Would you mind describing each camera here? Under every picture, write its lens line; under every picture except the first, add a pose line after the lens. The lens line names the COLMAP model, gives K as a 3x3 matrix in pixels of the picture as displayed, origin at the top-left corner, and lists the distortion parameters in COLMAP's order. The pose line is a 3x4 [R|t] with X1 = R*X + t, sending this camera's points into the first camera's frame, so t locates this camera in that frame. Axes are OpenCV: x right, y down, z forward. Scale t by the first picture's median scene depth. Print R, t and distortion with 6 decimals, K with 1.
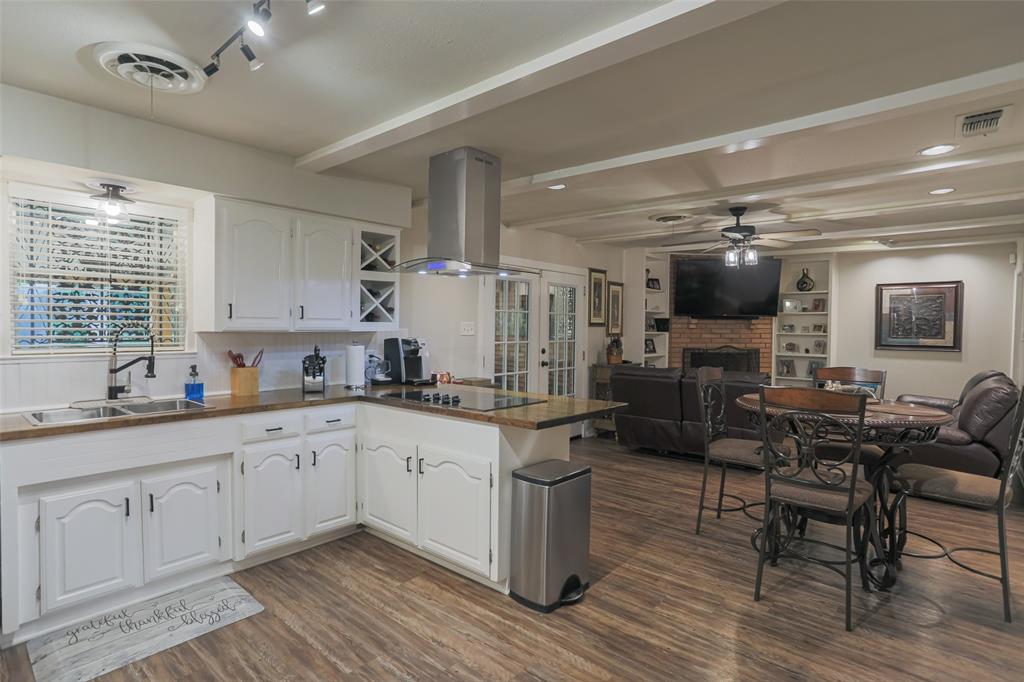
lens RADIAL K [[524.4, 0, 512.0], [0, 524.4, 341.0], [0, 0, 1]] dist [-0.068224, 0.048377]
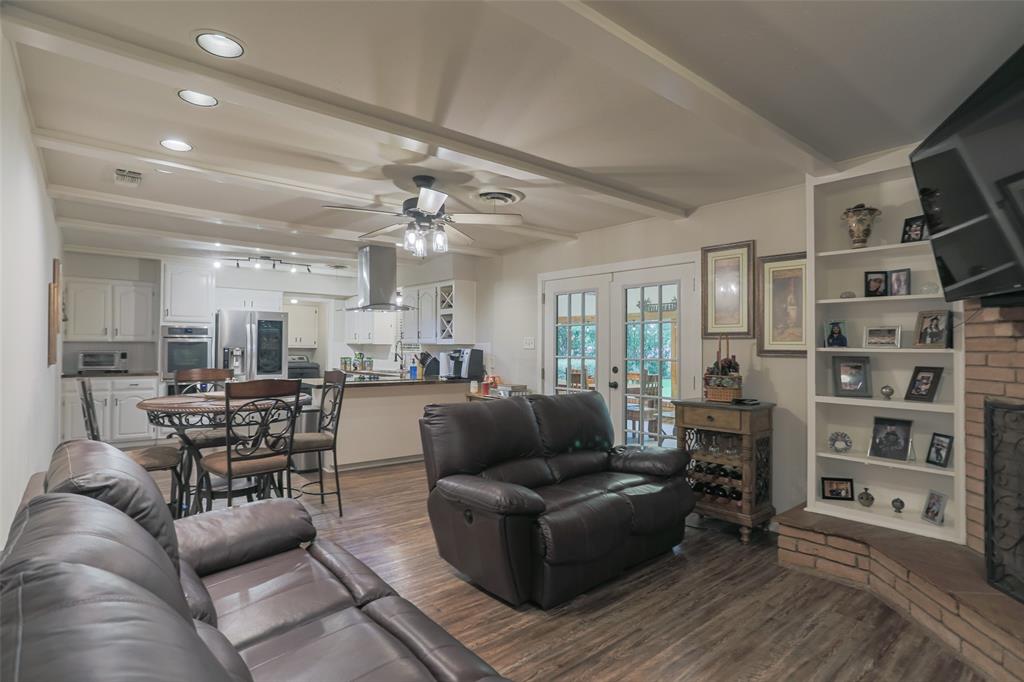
lens RADIAL K [[524.4, 0, 512.0], [0, 524.4, 341.0], [0, 0, 1]] dist [-0.068224, 0.048377]
pose [[-0.151783, -0.017890, -0.988252, 1.375155], [-0.033281, 0.999362, -0.012980, -0.014803], [0.987853, 0.030920, -0.152281, 1.465879]]
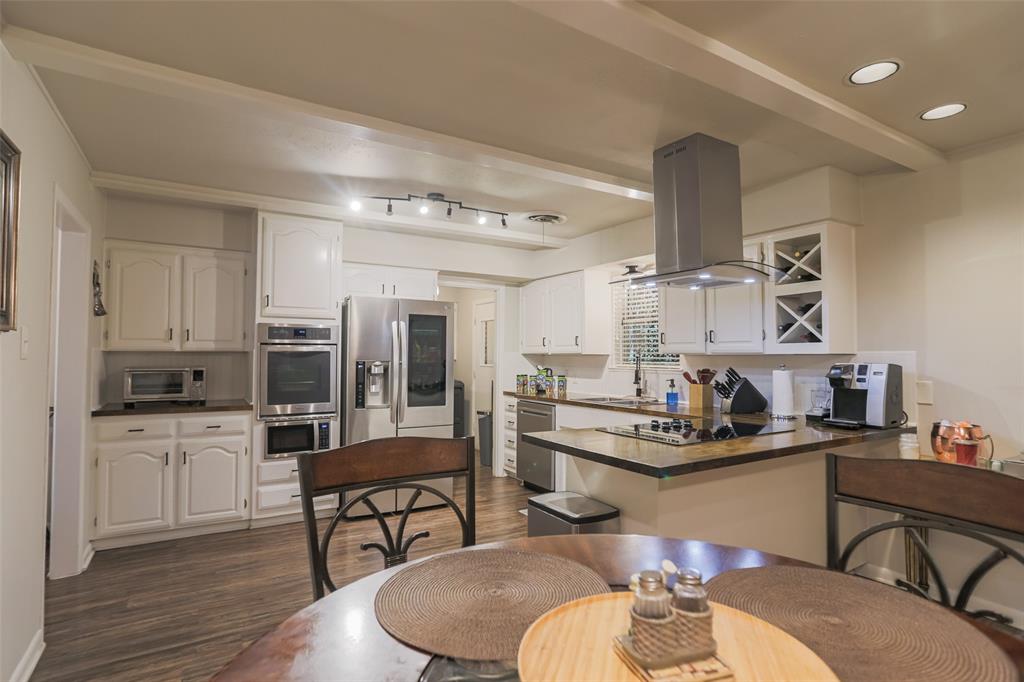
lens RADIAL K [[524.4, 0, 512.0], [0, 524.4, 341.0], [0, 0, 1]] dist [-0.068224, 0.048377]
pose [[-0.287573, -0.033252, -0.957181, 0.666687], [-0.030710, 0.999203, -0.025485, -0.004818], [0.957266, 0.022066, -0.288365, 0.799340]]
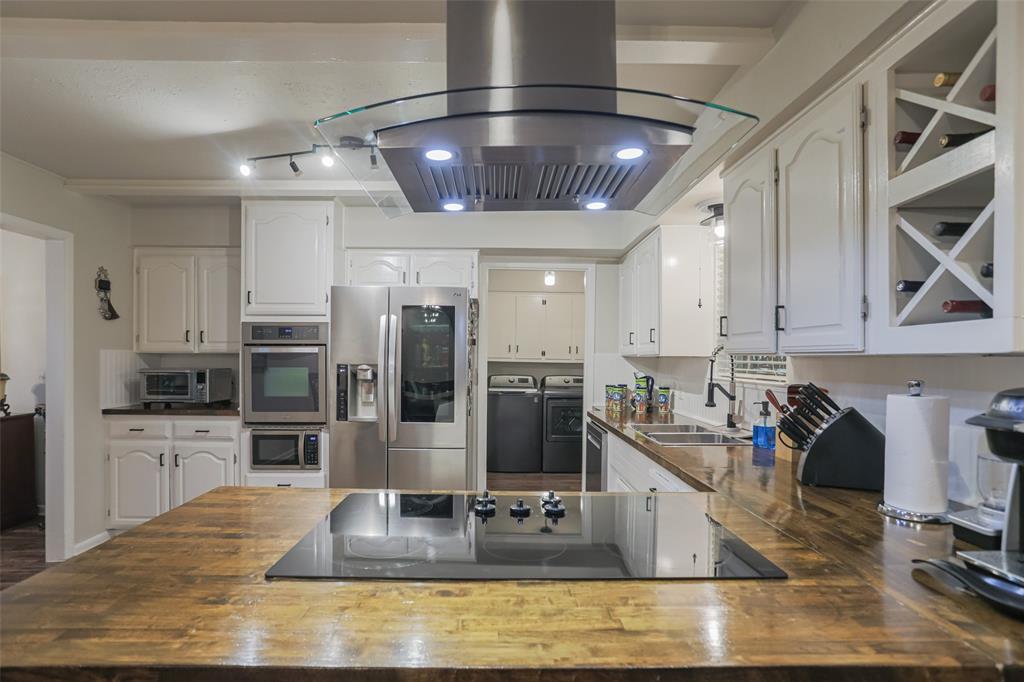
lens RADIAL K [[531.7, 0, 507.1], [0, 531.7, 361.9], [0, 0, 1]] dist [-0.030229, 0.000577]
pose [[-0.737680, -0.003760, -0.675140, 0.134220], [-0.027303, 0.999333, 0.024266, -0.014698], [0.674598, 0.036334, -0.737291, 1.055875]]
